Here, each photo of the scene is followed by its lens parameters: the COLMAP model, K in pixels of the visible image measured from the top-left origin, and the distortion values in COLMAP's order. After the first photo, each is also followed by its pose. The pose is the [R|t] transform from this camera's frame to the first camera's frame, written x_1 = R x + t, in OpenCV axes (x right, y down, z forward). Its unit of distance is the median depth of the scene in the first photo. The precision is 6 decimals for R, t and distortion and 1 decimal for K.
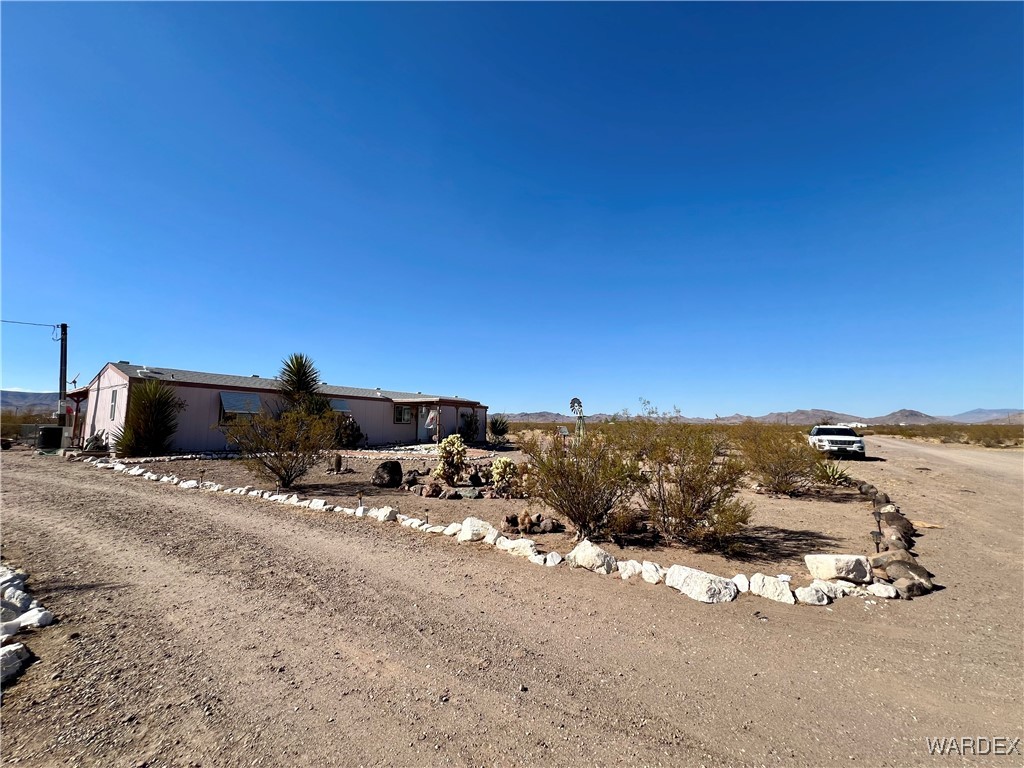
lens RADIAL K [[413.5, 0, 508.7], [0, 413.5, 382.2], [0, 0, 1]] dist [0.001808, 0.000477]
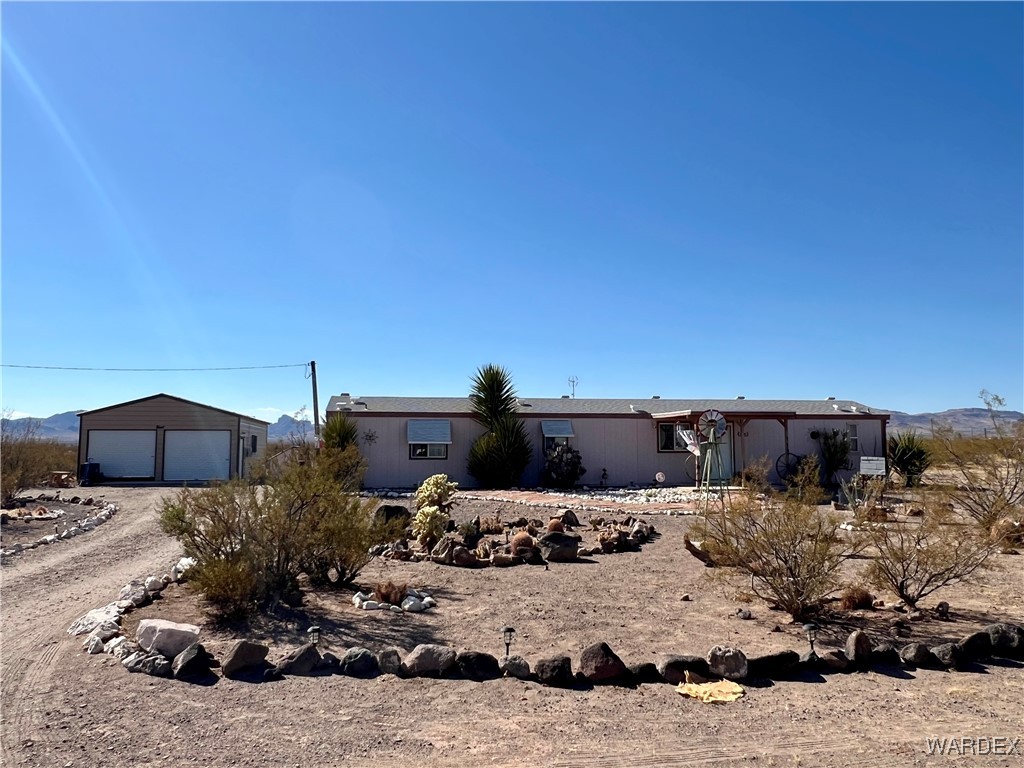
lens RADIAL K [[738.8, 0, 509.1], [0, 738.8, 388.1], [0, 0, 1]] dist [-0.000999, 0.000053]
pose [[0.664658, -0.074426, -0.743432, 0.664178], [0.090545, 0.995716, -0.018732, 0.005457], [0.741641, -0.054864, 0.668549, 0.140469]]
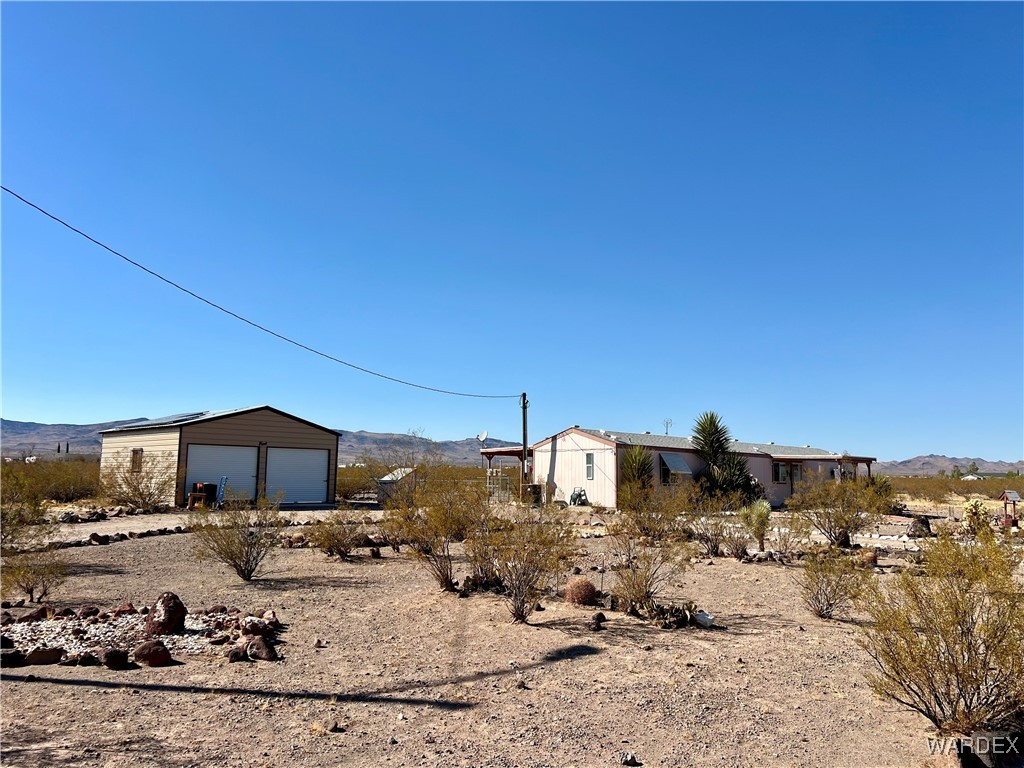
lens RADIAL K [[815.8, 0, 509.4], [0, 815.8, 385.5], [0, 0, 1]] dist [0.089780, -0.021558]
pose [[0.968083, -0.018550, -0.249941, -0.603037], [0.016928, 0.999819, -0.008638, -0.153345], [0.250057, 0.004131, 0.968222, -1.253425]]
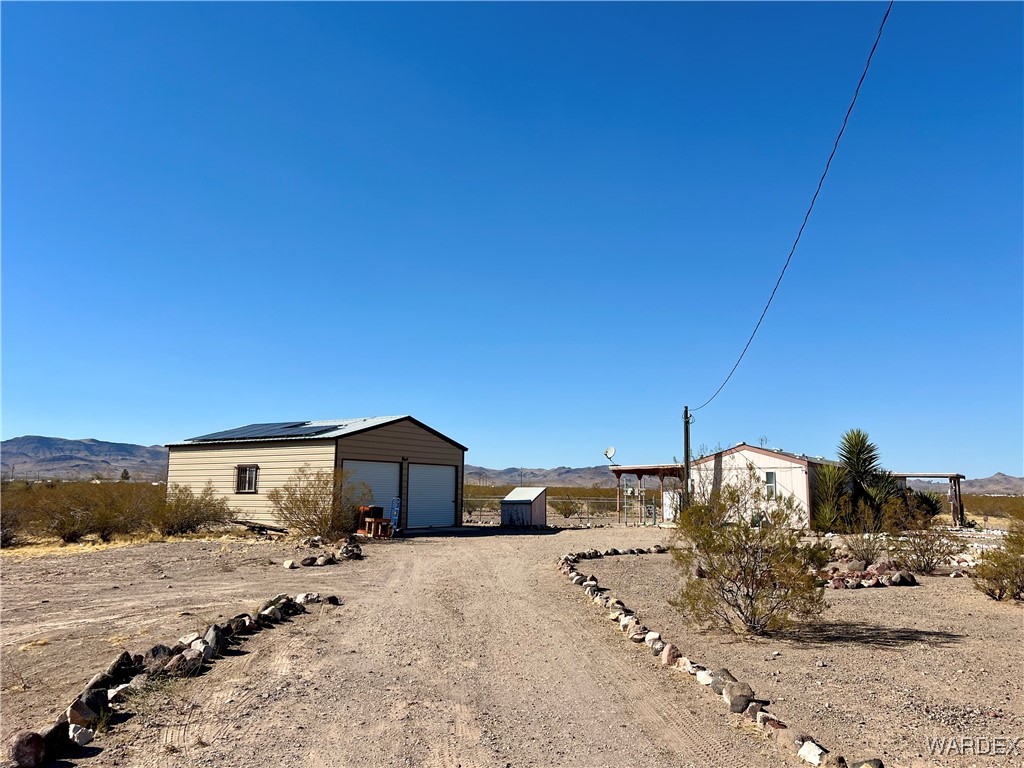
lens RADIAL K [[815.8, 0, 507.5], [0, 815.8, 390.7], [0, 0, 1]] dist [0.089780, -0.021558]
pose [[0.999568, 0.000859, -0.029391, -1.586773], [-0.001430, 0.999810, -0.019416, -0.151398], [0.029369, 0.019449, 0.999379, -1.182672]]
